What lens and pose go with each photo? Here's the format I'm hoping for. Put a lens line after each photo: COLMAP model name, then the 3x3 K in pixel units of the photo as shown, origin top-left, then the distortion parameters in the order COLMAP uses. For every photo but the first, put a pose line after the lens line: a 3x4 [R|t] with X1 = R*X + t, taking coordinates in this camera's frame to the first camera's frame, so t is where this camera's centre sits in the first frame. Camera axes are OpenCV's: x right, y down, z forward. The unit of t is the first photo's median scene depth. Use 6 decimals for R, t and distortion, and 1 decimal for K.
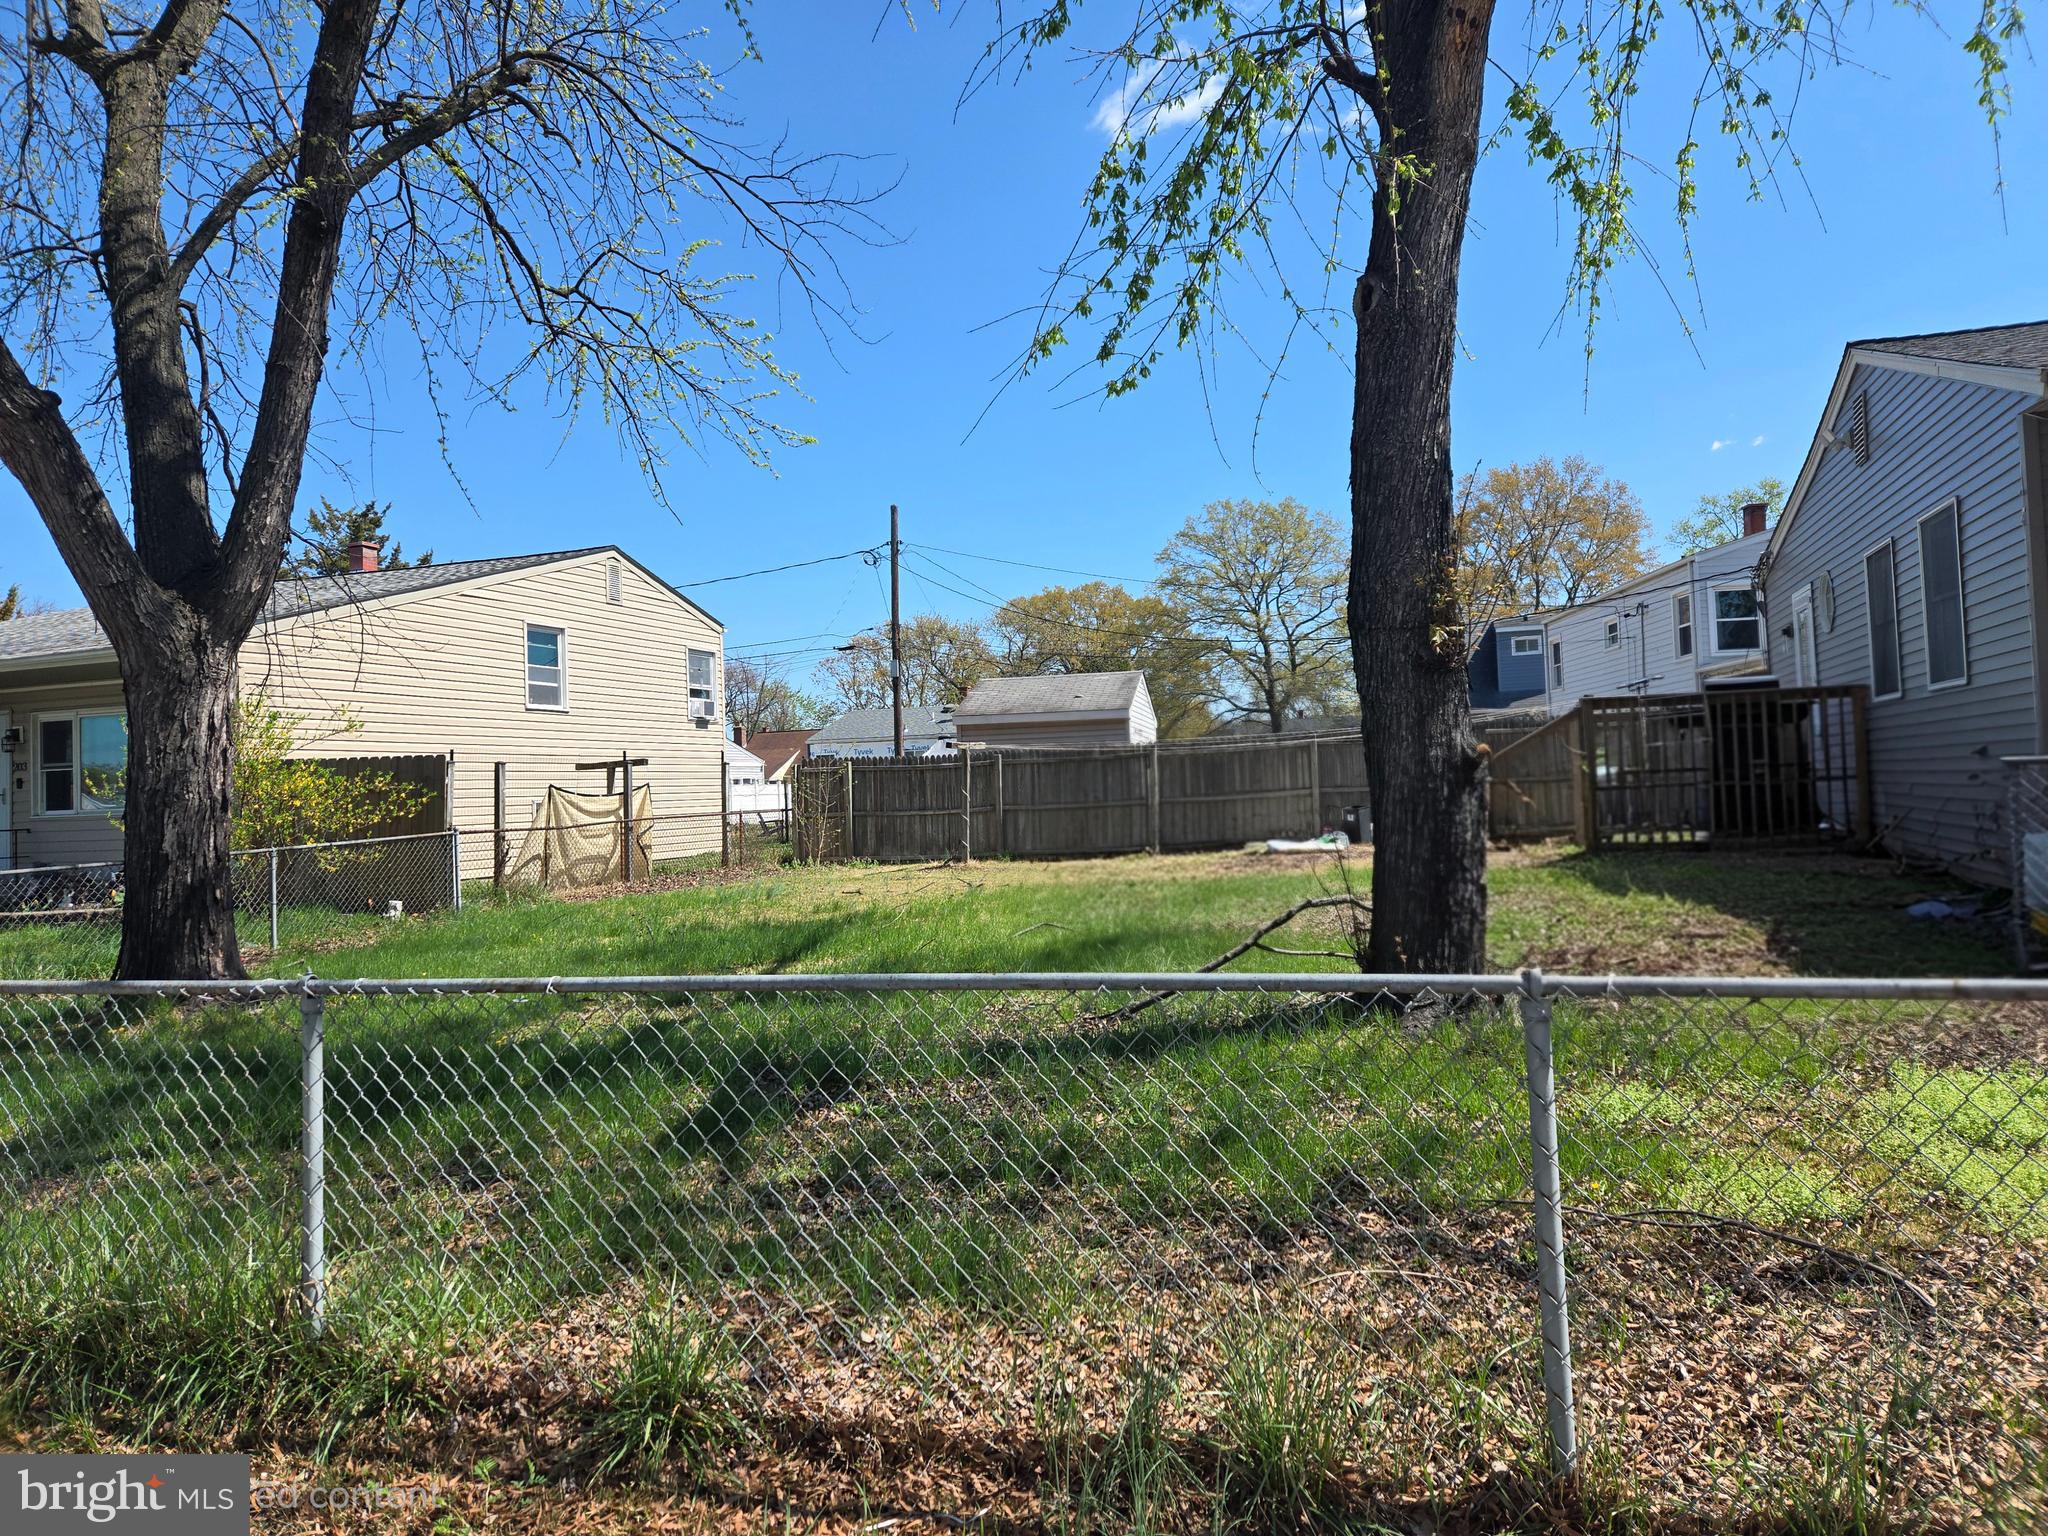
lens RADIAL K [[1393.7, 0, 1023.6], [0, 1393.7, 761.5], [0, 0, 1]] dist [-0.015656, -0.006688]
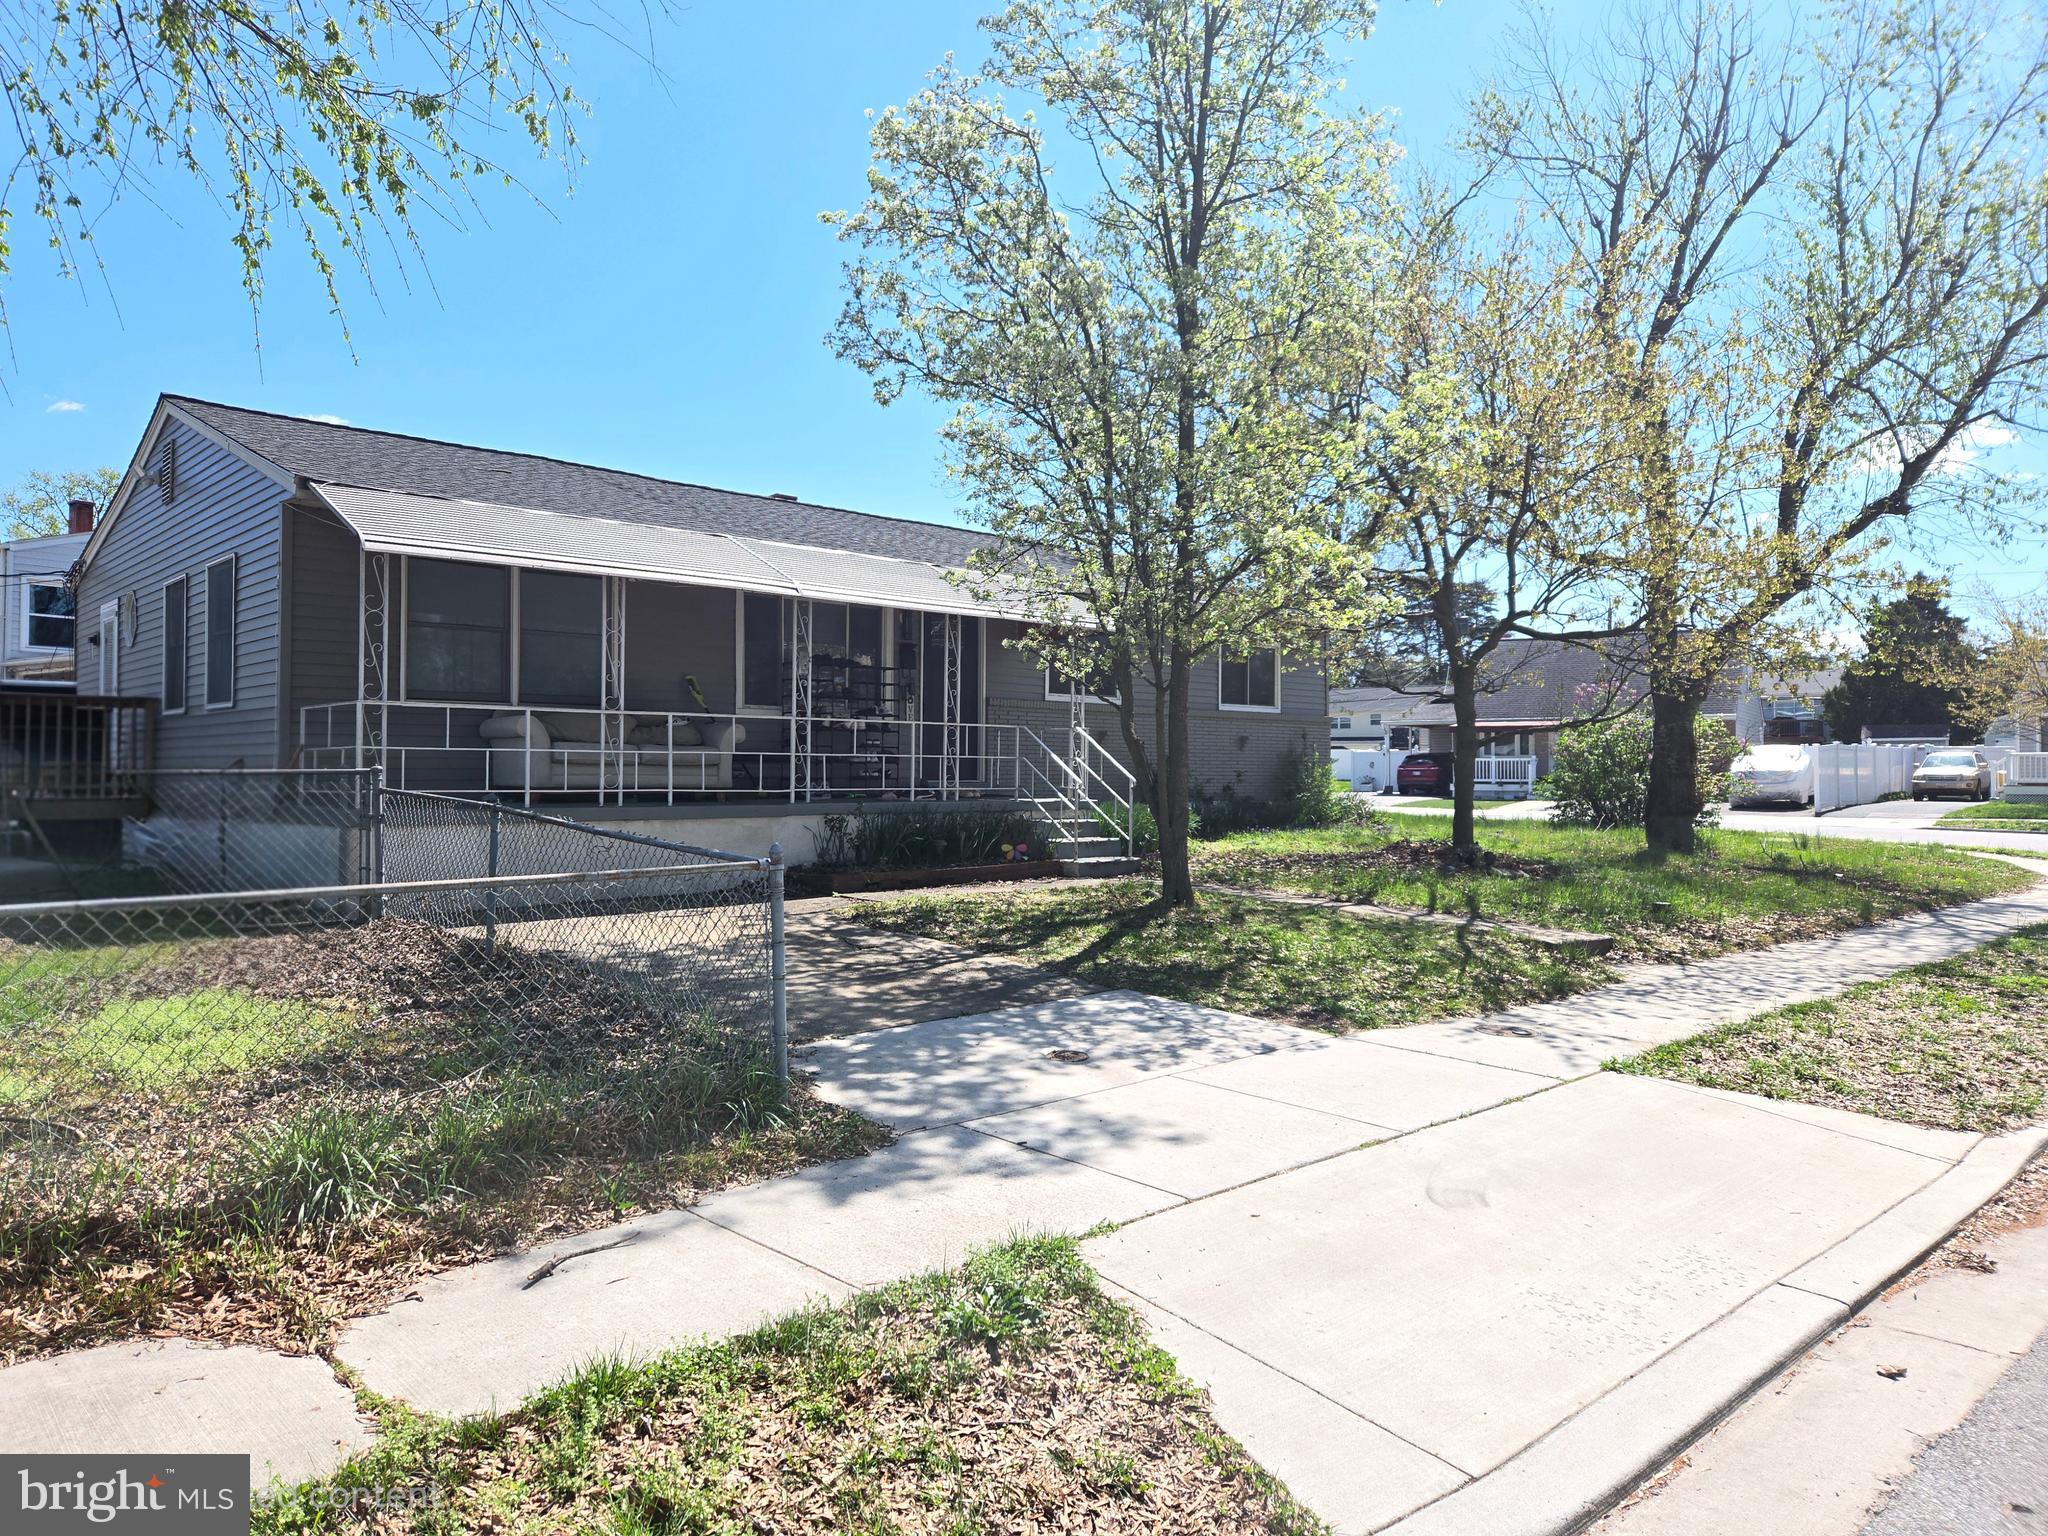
lens RADIAL K [[1393.7, 0, 1024.1], [0, 1393.7, 765.5], [0, 0, 1]] dist [-0.015656, -0.006688]
pose [[0.469701, 0.034052, 0.882169, -0.057616], [-0.041861, 0.998991, -0.016273, -0.011352], [-0.881833, -0.029285, 0.470652, -0.161234]]
